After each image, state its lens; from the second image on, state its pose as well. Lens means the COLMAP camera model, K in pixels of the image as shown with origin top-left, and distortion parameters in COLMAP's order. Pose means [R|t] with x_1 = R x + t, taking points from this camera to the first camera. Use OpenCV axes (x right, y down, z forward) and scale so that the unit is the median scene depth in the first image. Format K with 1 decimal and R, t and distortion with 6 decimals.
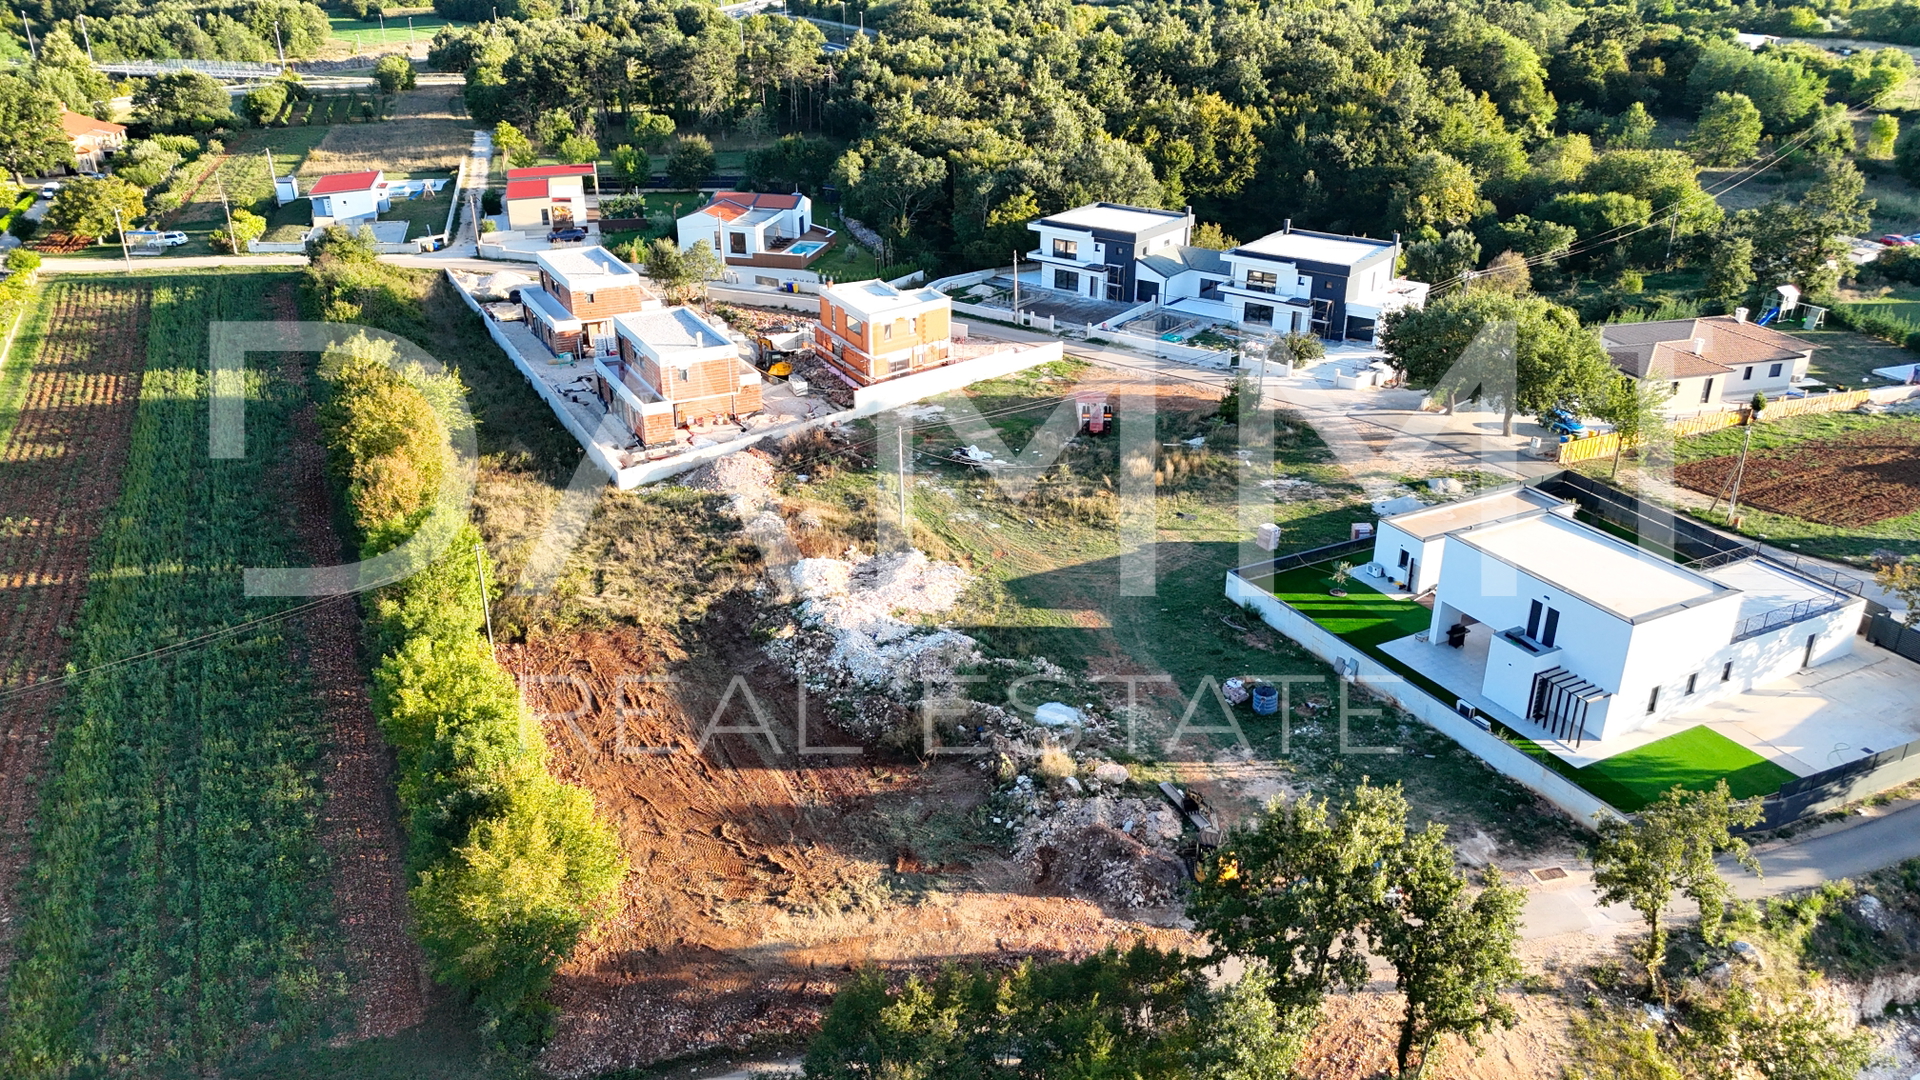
lens RADIAL K [[1397.7, 0, 960.0], [0, 1397.7, 540.0], [0, 0, 1]] dist [0.076827, -0.073730]
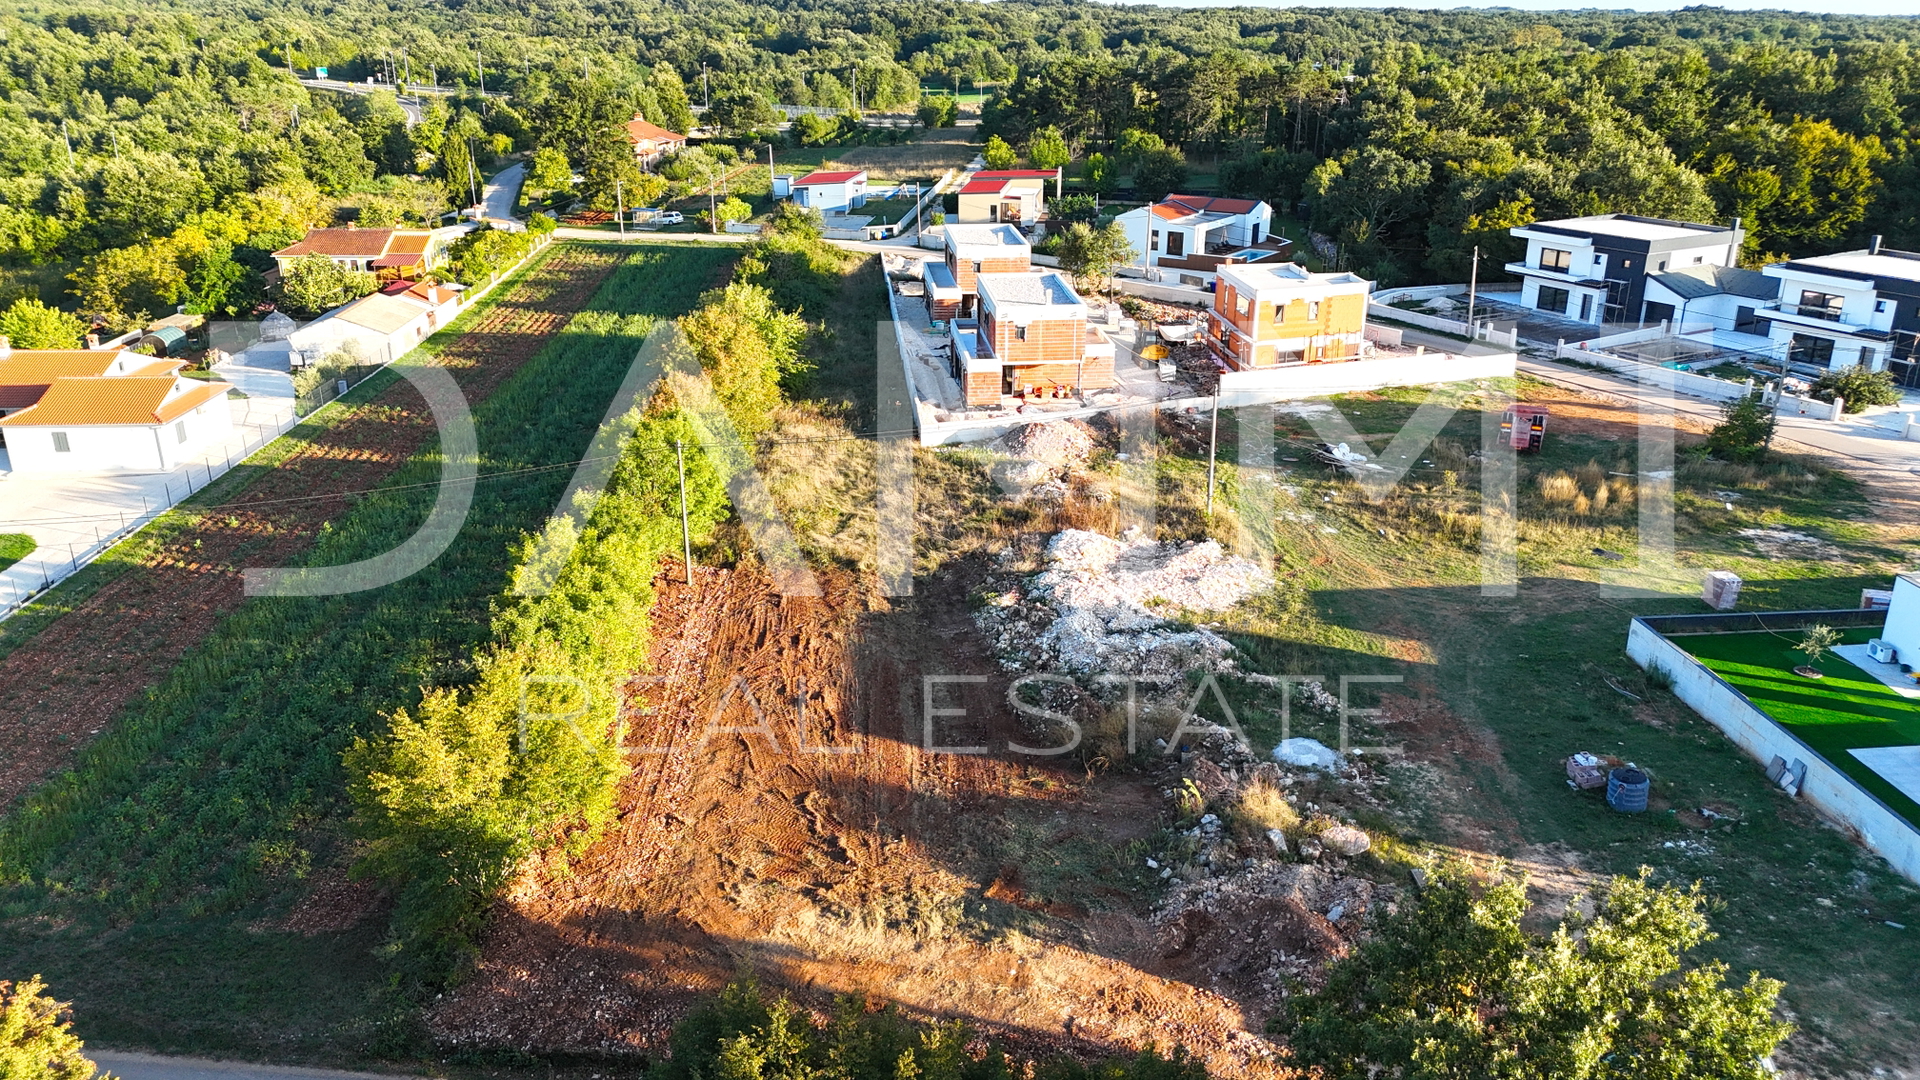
lens RADIAL K [[1397.7, 0, 960.0], [0, 1397.7, 540.0], [0, 0, 1]] dist [0.076827, -0.073730]
pose [[0.922292, 0.134131, -0.362472, 0.084444], [-0.156859, 0.987040, -0.033871, 0.038282], [0.353231, 0.088096, 0.931379, 0.142620]]
